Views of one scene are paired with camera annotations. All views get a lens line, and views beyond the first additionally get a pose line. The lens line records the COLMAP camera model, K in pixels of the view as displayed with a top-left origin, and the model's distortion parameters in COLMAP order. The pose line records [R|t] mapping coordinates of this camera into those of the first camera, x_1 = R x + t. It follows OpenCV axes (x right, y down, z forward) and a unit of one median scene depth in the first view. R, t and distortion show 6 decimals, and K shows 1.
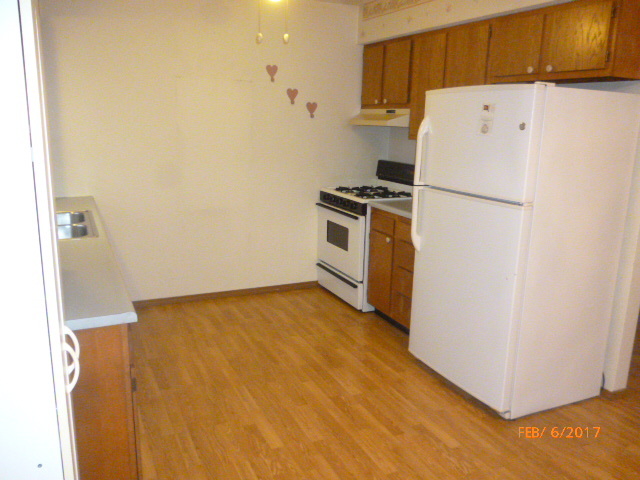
lens RADIAL K [[539.6, 0, 320.1], [0, 539.6, 241.2], [0, 0, 1]] dist [-0.023313, 0.000245]
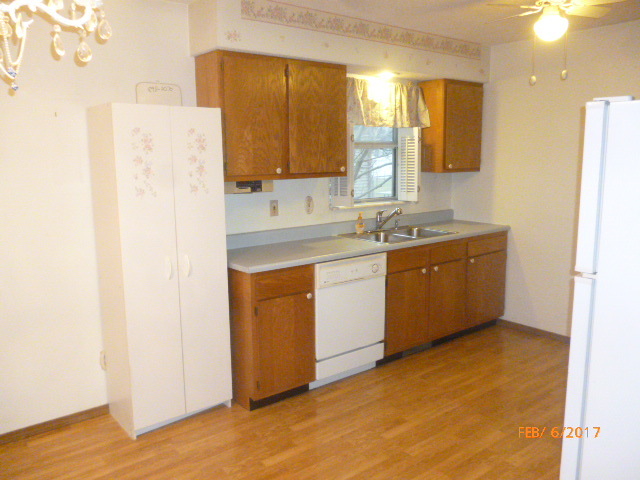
lens RADIAL K [[539.6, 0, 320.6], [0, 539.6, 237.9], [0, 0, 1]] dist [-0.023313, 0.000245]
pose [[0.236783, 0.128243, -0.963062, 0.825217], [-0.200646, 0.976336, 0.080679, -0.092500], [0.950618, 0.174131, 0.256911, 0.420217]]
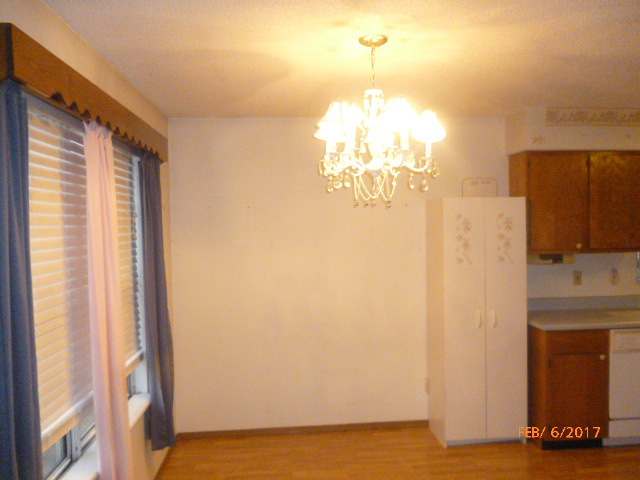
lens RADIAL K [[539.6, 0, 319.0], [0, 539.6, 239.9], [0, 0, 1]] dist [-0.023313, 0.000245]
pose [[-0.359095, 0.011184, -0.933234, 1.174158], [-0.196967, 0.976498, 0.087492, -0.127912], [0.912280, 0.215234, -0.348453, 0.482075]]
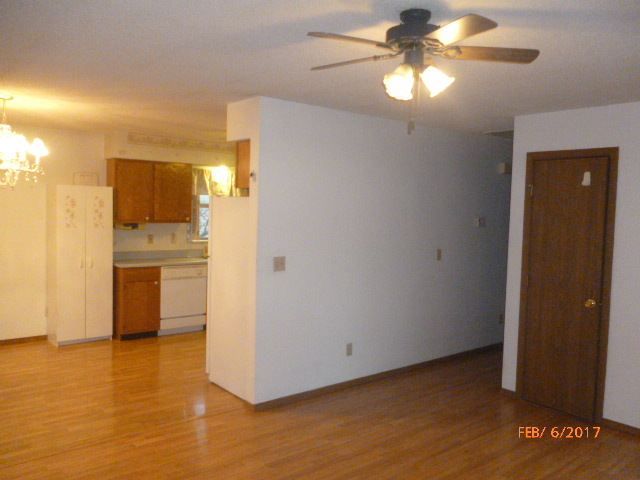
lens RADIAL K [[539.6, 0, 318.1], [0, 539.6, 234.1], [0, 0, 1]] dist [-0.023313, 0.000245]
pose [[0.248101, 0.029552, -0.968283, 2.069231], [-0.231522, 0.972378, -0.029645, -0.159914], [0.940661, 0.231534, 0.248090, 0.752852]]
